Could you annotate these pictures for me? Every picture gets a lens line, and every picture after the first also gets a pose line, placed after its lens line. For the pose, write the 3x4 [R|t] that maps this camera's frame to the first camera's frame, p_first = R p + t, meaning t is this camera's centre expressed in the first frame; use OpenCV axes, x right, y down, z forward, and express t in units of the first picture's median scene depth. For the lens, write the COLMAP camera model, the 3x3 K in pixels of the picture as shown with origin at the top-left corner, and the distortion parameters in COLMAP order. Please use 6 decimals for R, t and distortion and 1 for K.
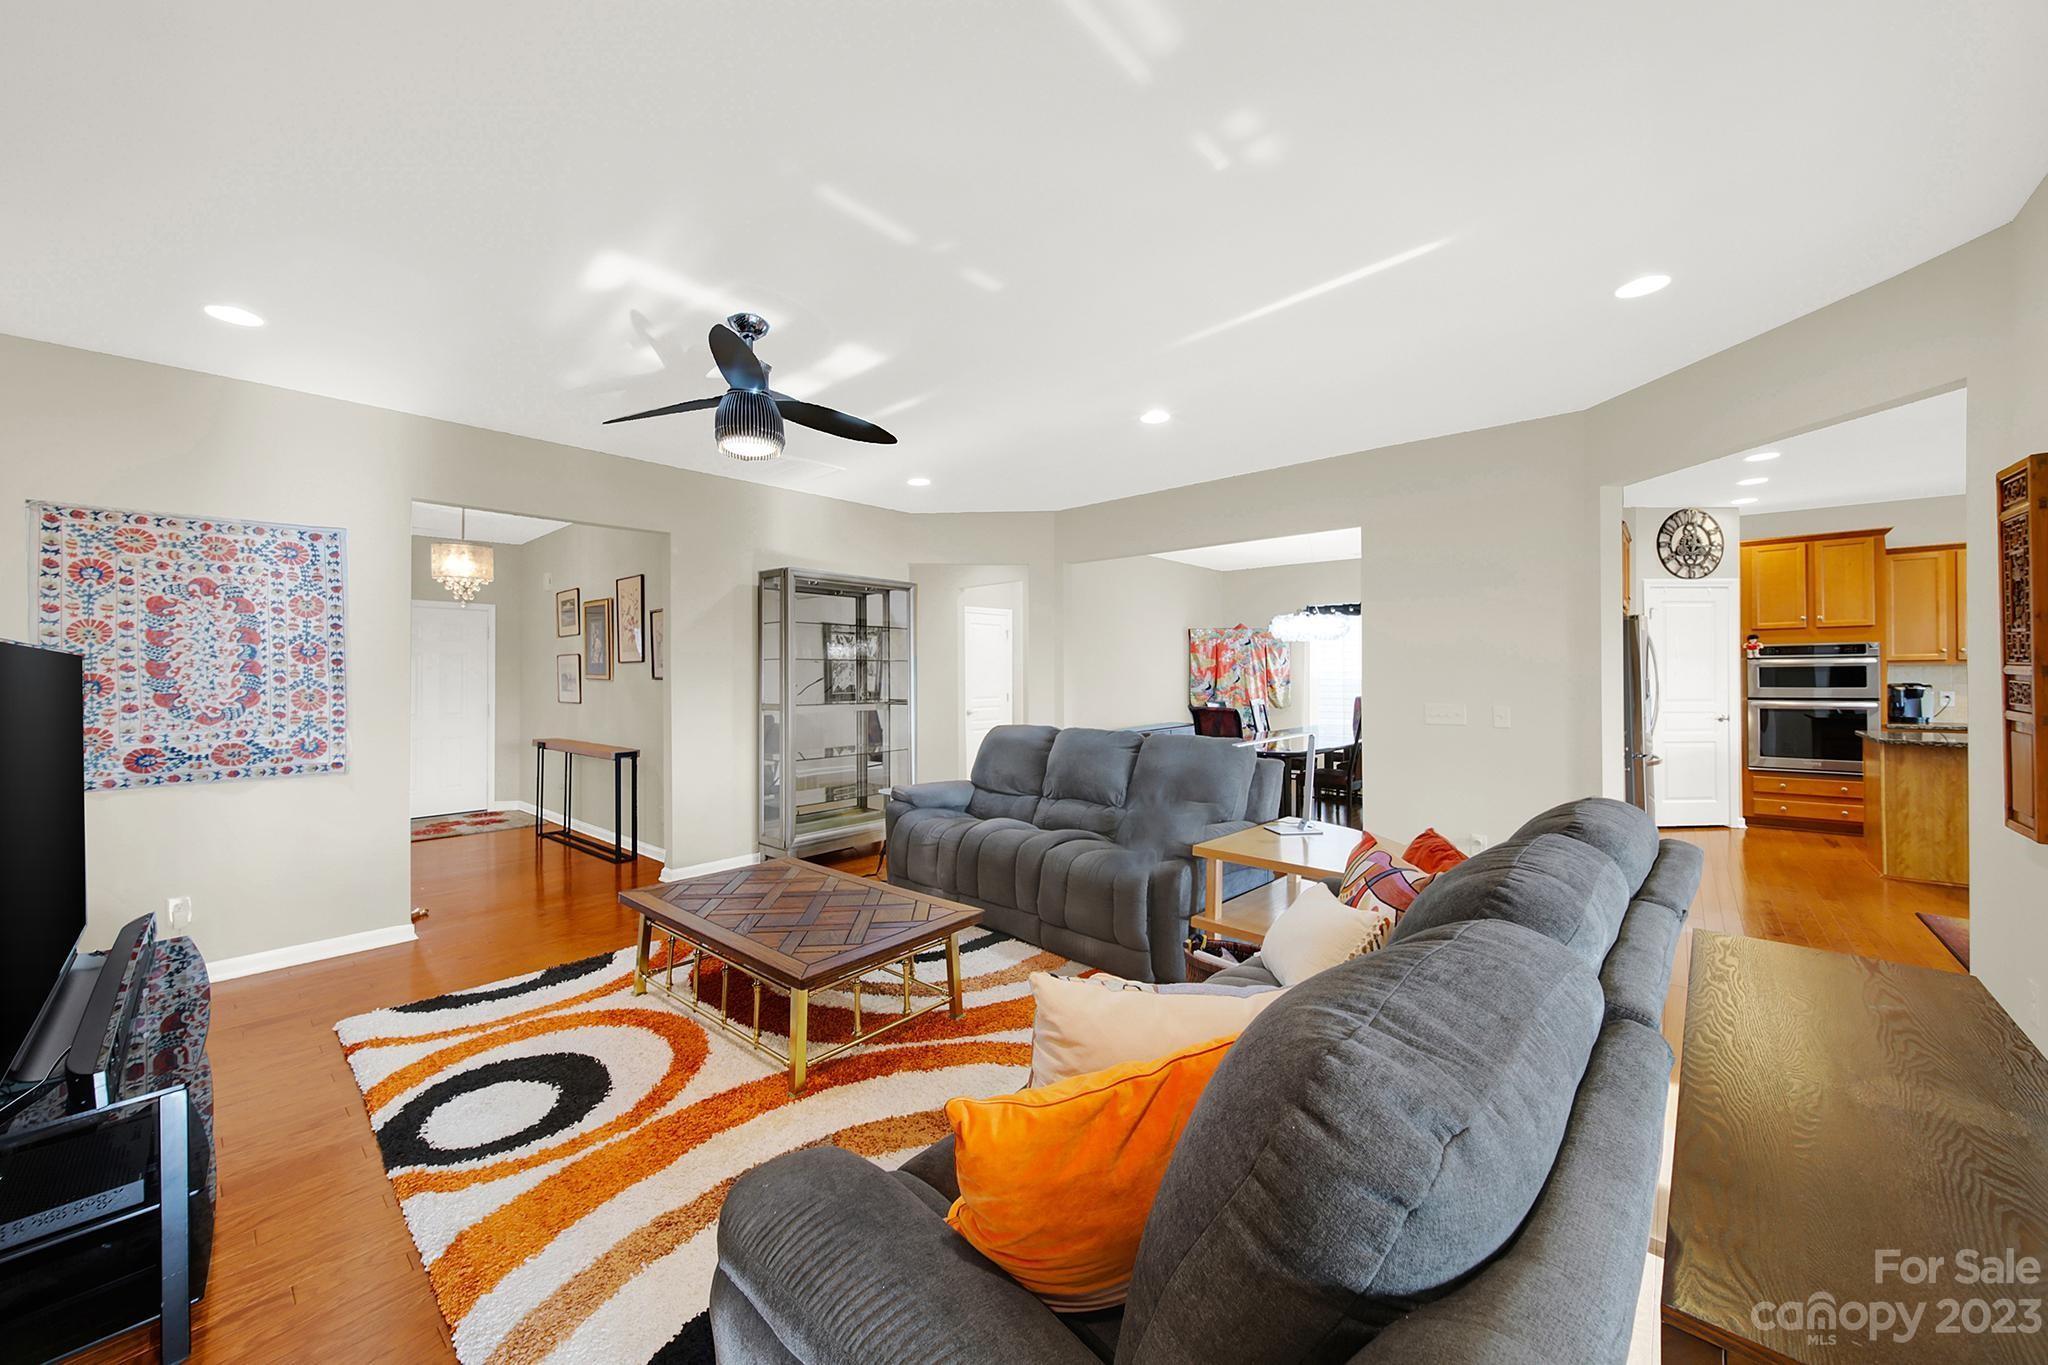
lens RADIAL K [[757.8, 0, 998.1], [0, 757.8, 668.7], [0, 0, 1]] dist [0.001270, -0.001898]
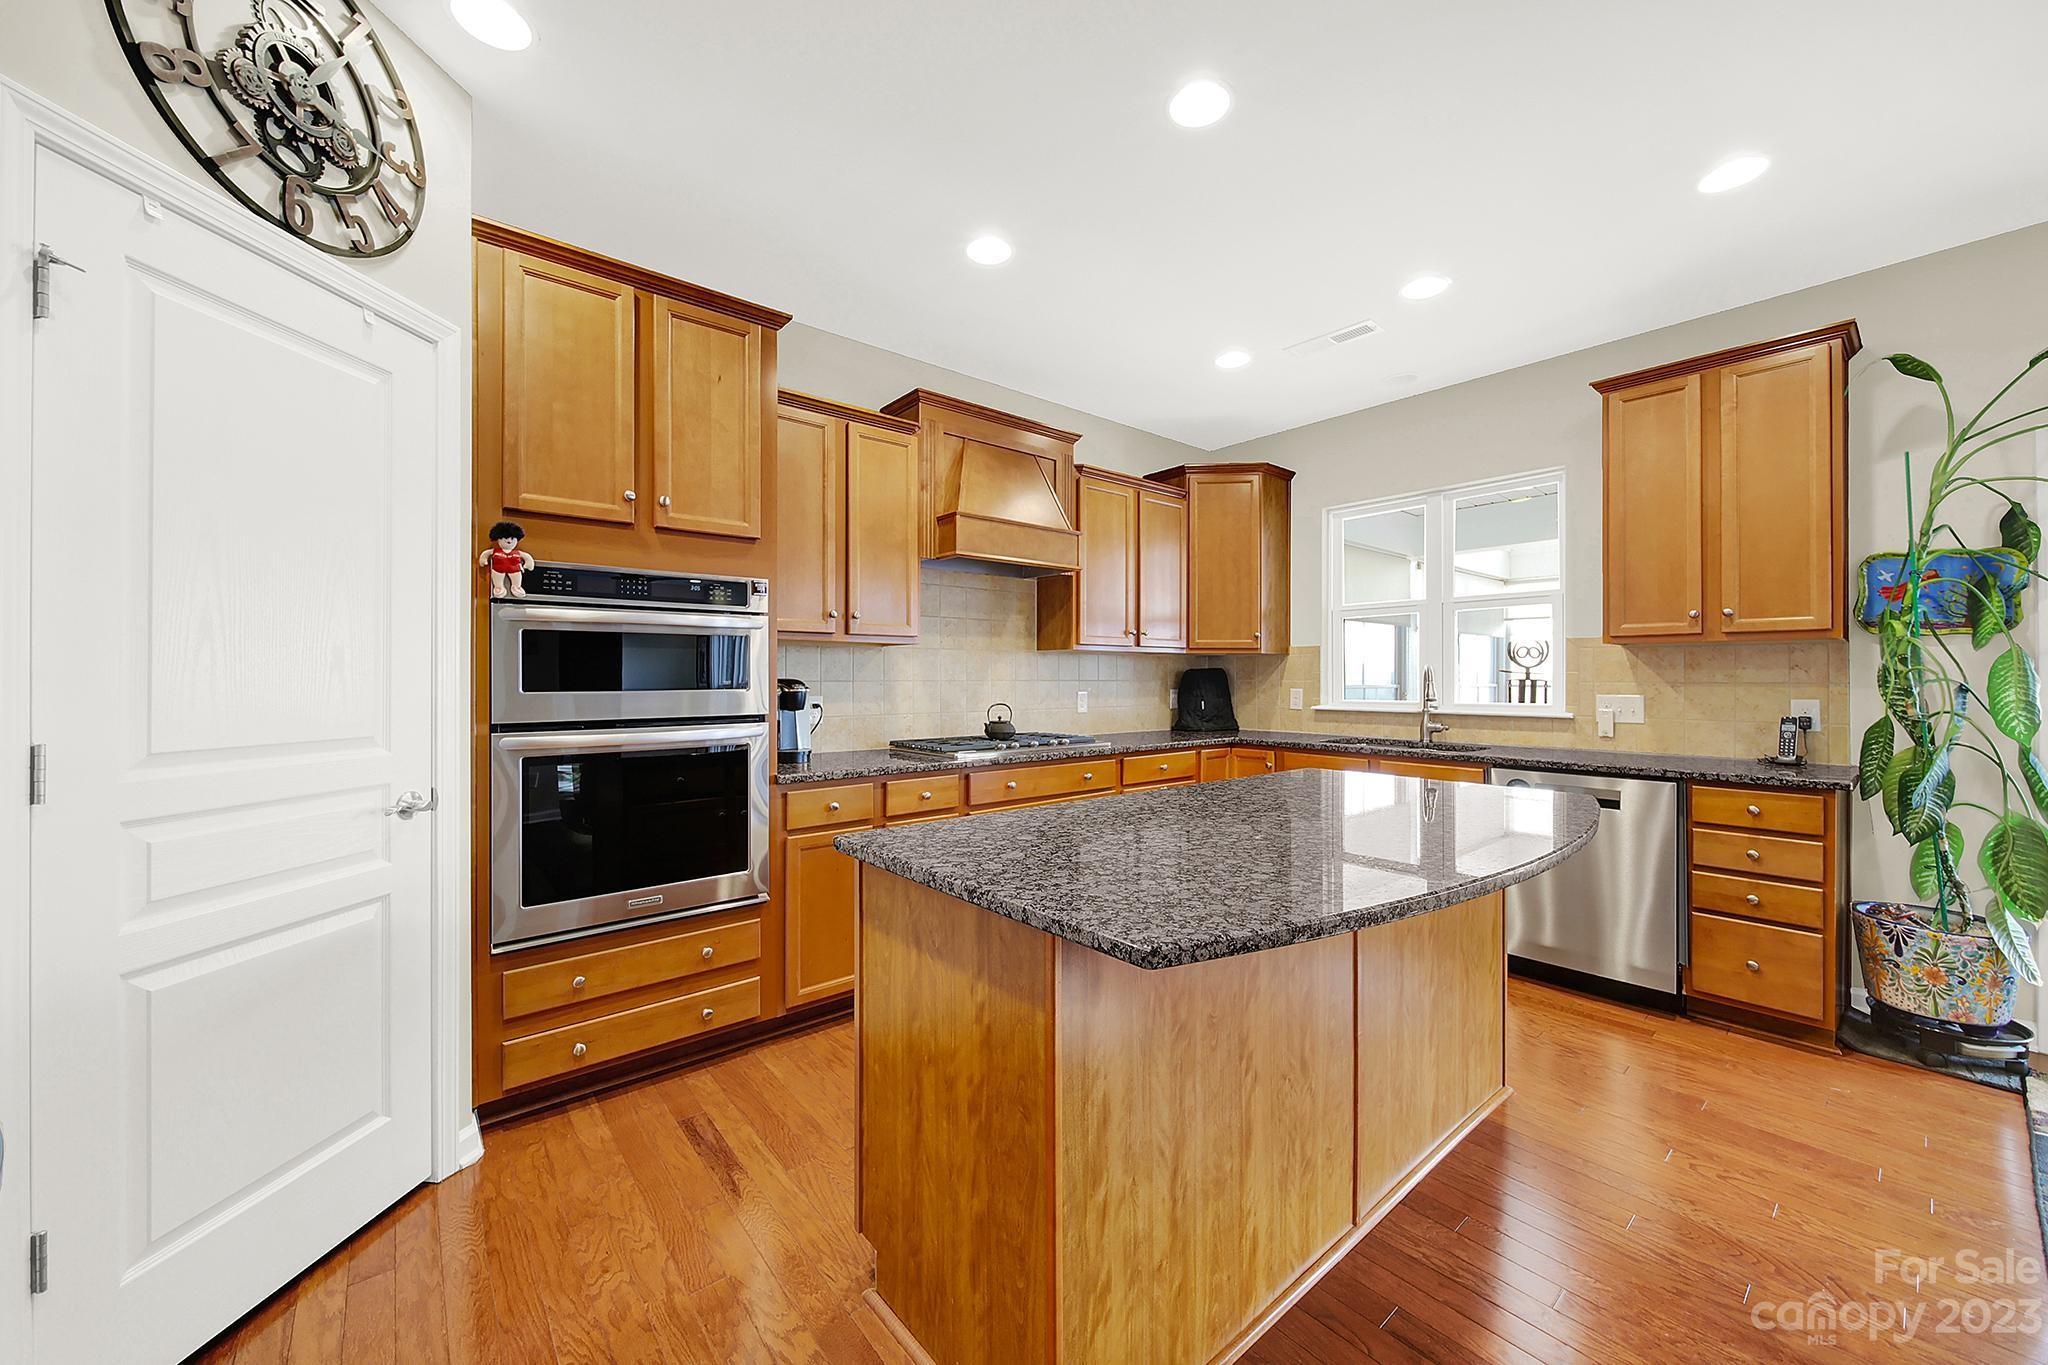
lens RADIAL K [[757.8, 0, 1033.7], [0, 757.8, 685.0], [0, 0, 1]] dist [0.001270, -0.001898]
pose [[0.139030, 0.001550, 0.990287, 0.767860], [-0.009321, 0.999957, -0.000256, 0.021451], [-0.990244, -0.009195, 0.139038, 0.793210]]
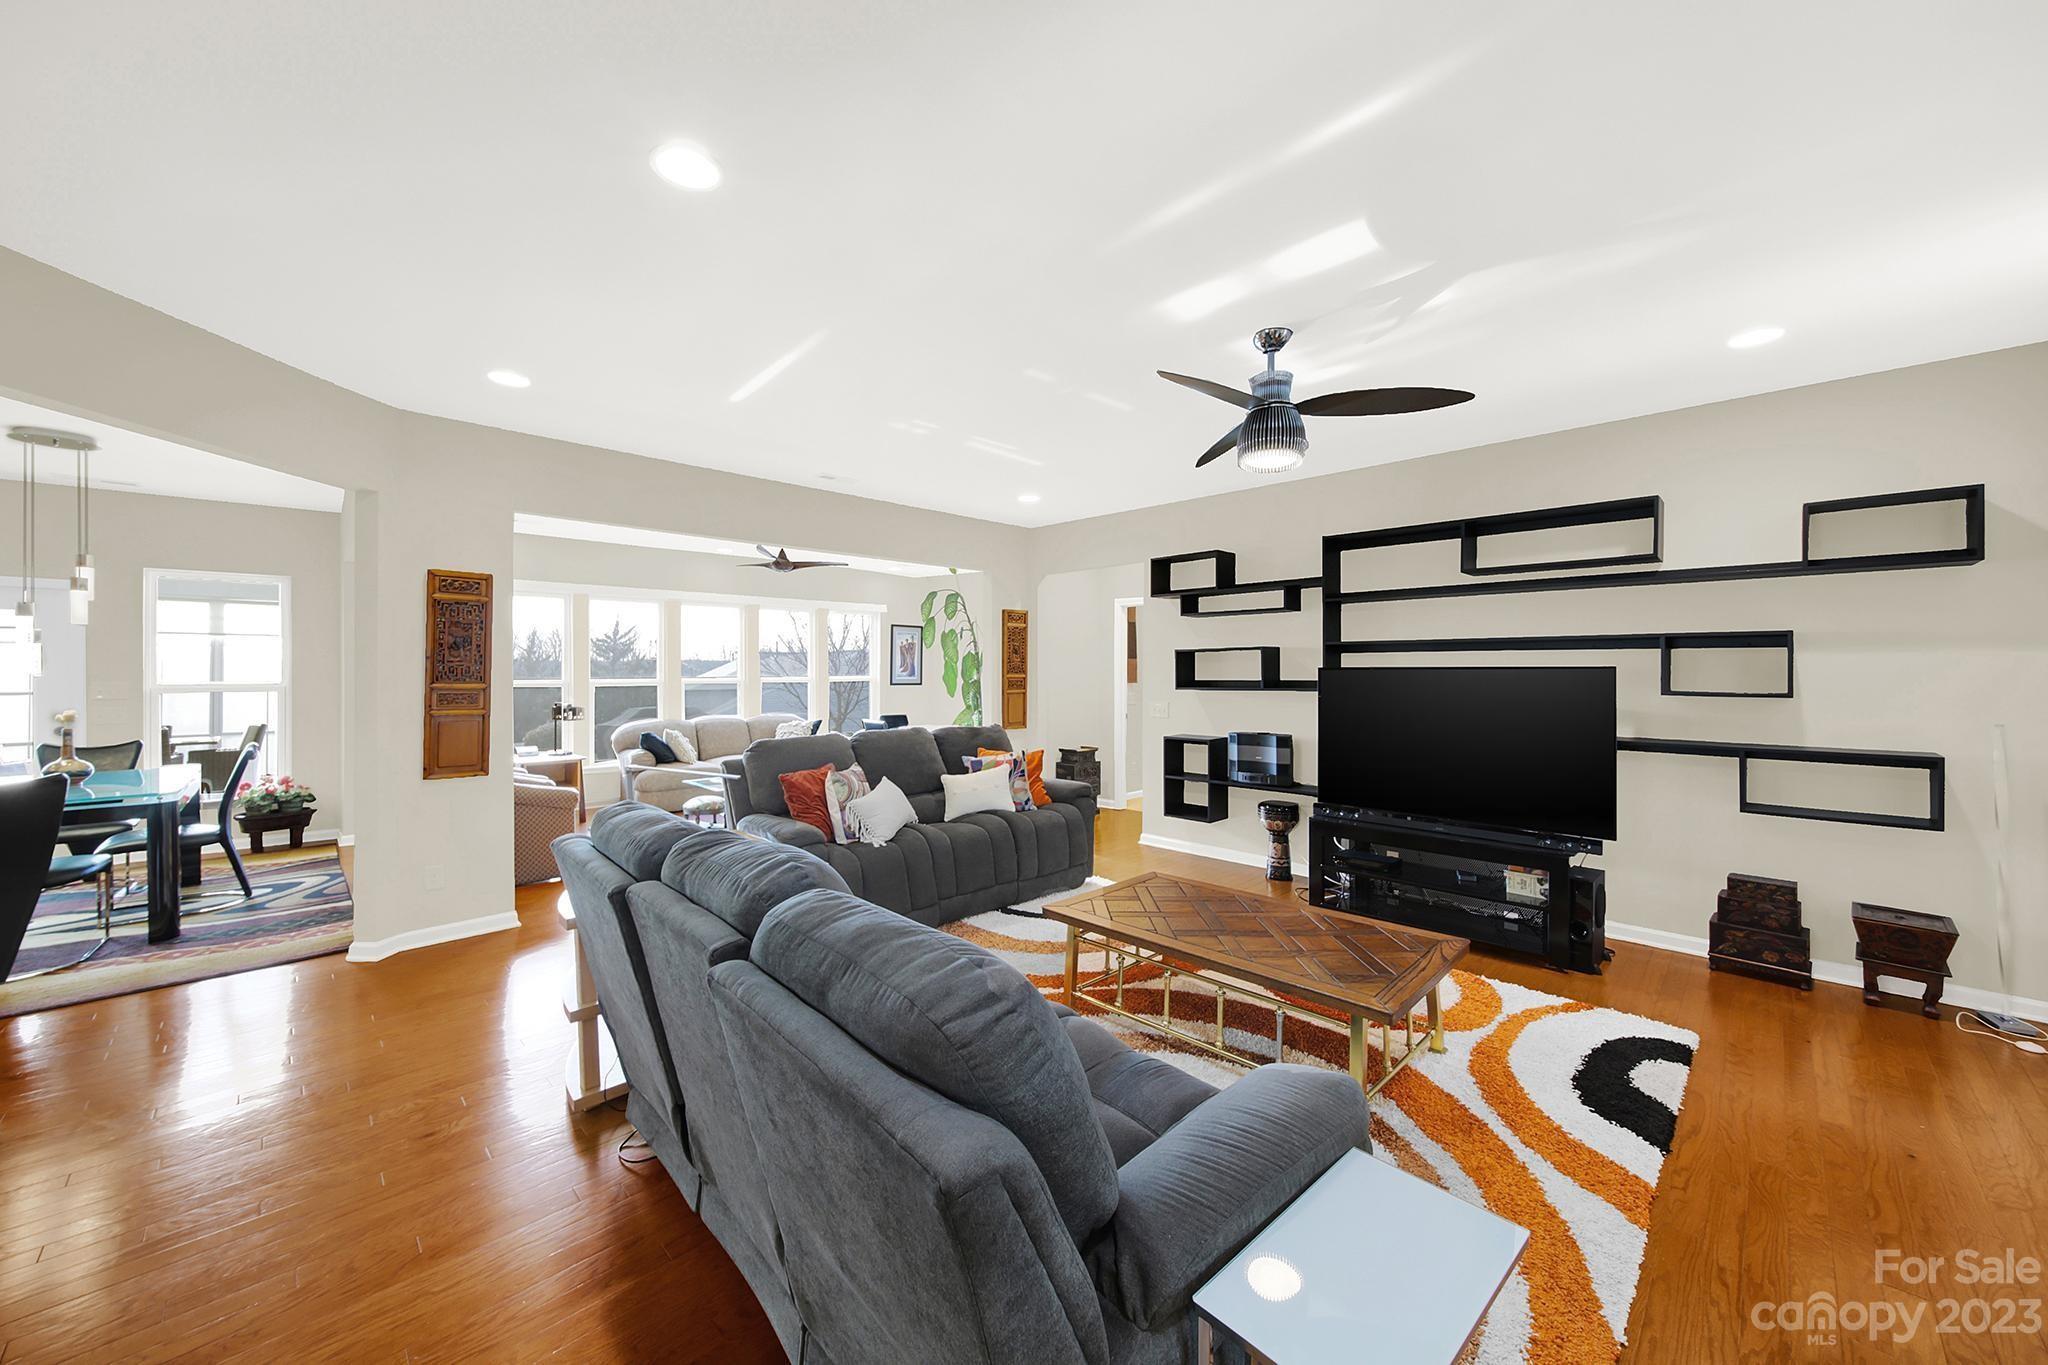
lens RADIAL K [[757.8, 0, 1005.1], [0, 757.8, 672.8], [0, 0, 1]] dist [0.001270, -0.001898]
pose [[-0.997925, 0.006808, 0.064023, -0.018477], [0.006637, 0.999974, -0.002894, -0.004667], [-0.064041, -0.002463, -0.997944, 1.014002]]
